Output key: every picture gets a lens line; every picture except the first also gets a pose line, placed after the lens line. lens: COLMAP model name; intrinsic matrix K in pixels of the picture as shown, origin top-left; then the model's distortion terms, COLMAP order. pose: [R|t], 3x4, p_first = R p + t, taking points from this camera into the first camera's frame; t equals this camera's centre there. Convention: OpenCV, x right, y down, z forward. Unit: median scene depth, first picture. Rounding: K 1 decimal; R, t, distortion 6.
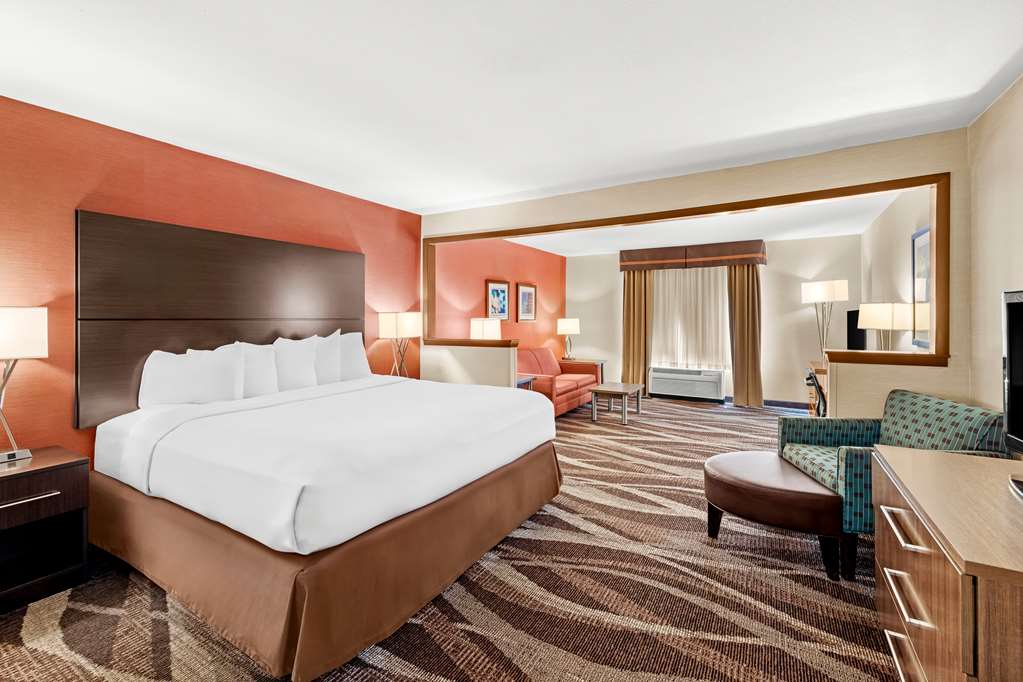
lens RADIAL K [[428.9, 0, 508.5], [0, 428.9, 317.9], [0, 0, 1]] dist [-0.000121, 0.000095]
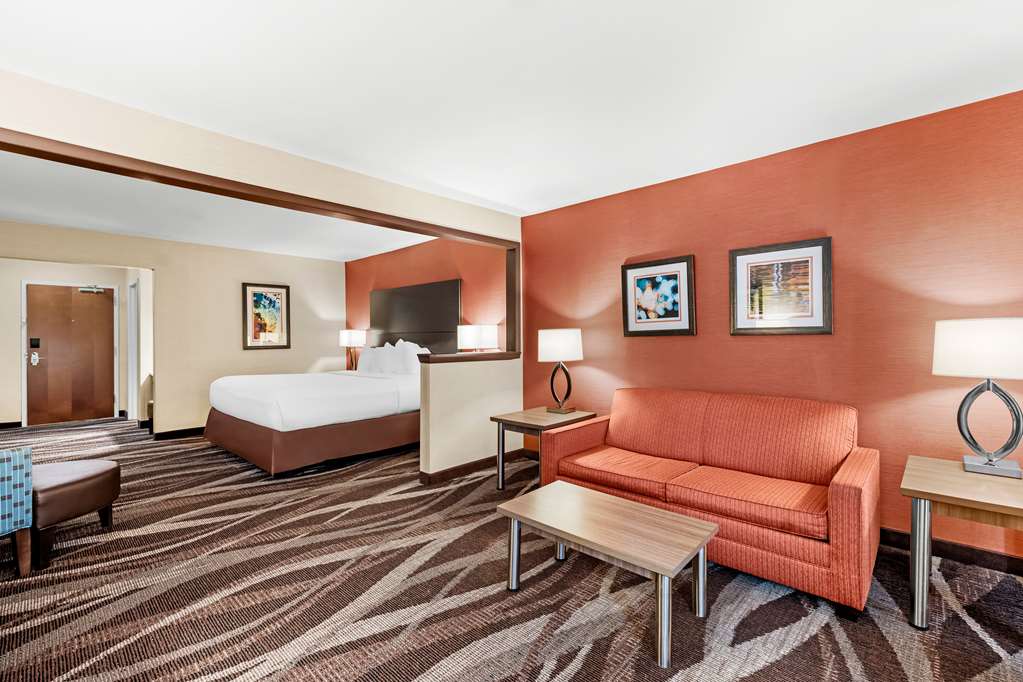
lens RADIAL K [[455.8, 0, 548.4], [0, 455.8, 342.6], [0, 0, 1]] dist [-0.000930, -0.000103]
pose [[-0.166805, 0.022271, -0.985738, 0.849705], [0.012623, 0.999711, 0.020451, 0.010476], [0.985909, -0.009032, -0.167038, 1.373429]]
